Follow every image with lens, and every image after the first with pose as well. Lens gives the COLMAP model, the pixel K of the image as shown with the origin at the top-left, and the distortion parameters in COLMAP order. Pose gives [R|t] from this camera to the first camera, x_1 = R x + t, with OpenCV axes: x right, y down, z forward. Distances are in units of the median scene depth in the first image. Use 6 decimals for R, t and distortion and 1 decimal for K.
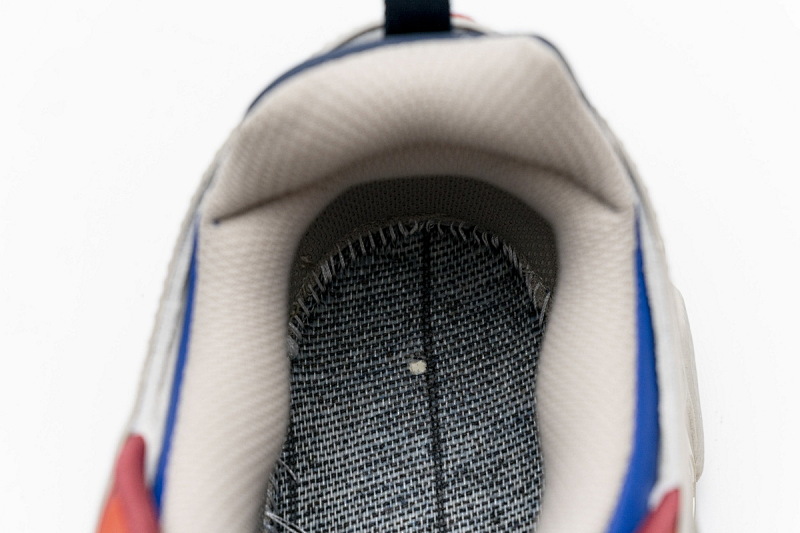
lens RADIAL K [[1570.4, 0, 397.9], [0, 1570.4, 269.3], [0, 0, 1]] dist [0.023046, 0.000000]
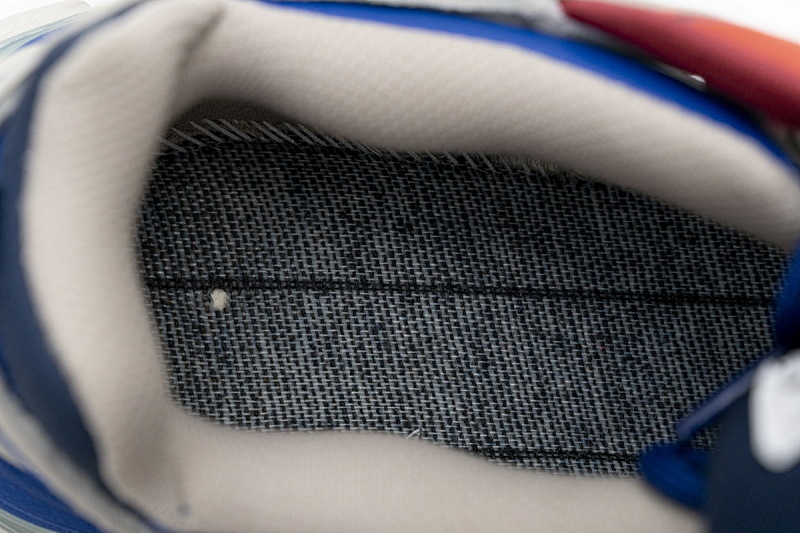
lens RADIAL K [[1570.4, 0, 398.5], [0, 1570.4, 266.5], [0, 0, 1]] dist [0.023046, 0.000000]
pose [[0.073319, -0.993475, 0.087360, -0.038713], [0.876426, 0.105986, 0.469728, -0.263459], [-0.475922, 0.042125, 0.878478, 0.198976]]
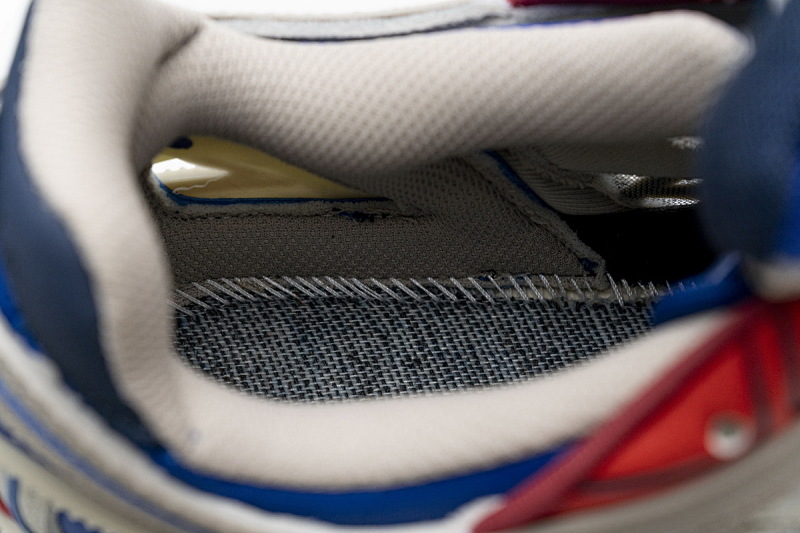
lens RADIAL K [[1570.4, 0, 398.5], [0, 1570.4, 266.8], [0, 0, 1]] dist [0.023046, 0.000000]
pose [[-0.043010, -0.829038, 0.557536, -0.391196], [0.908476, 0.199754, 0.367110, -0.192315], [-0.415718, 0.522298, 0.744569, 0.285899]]
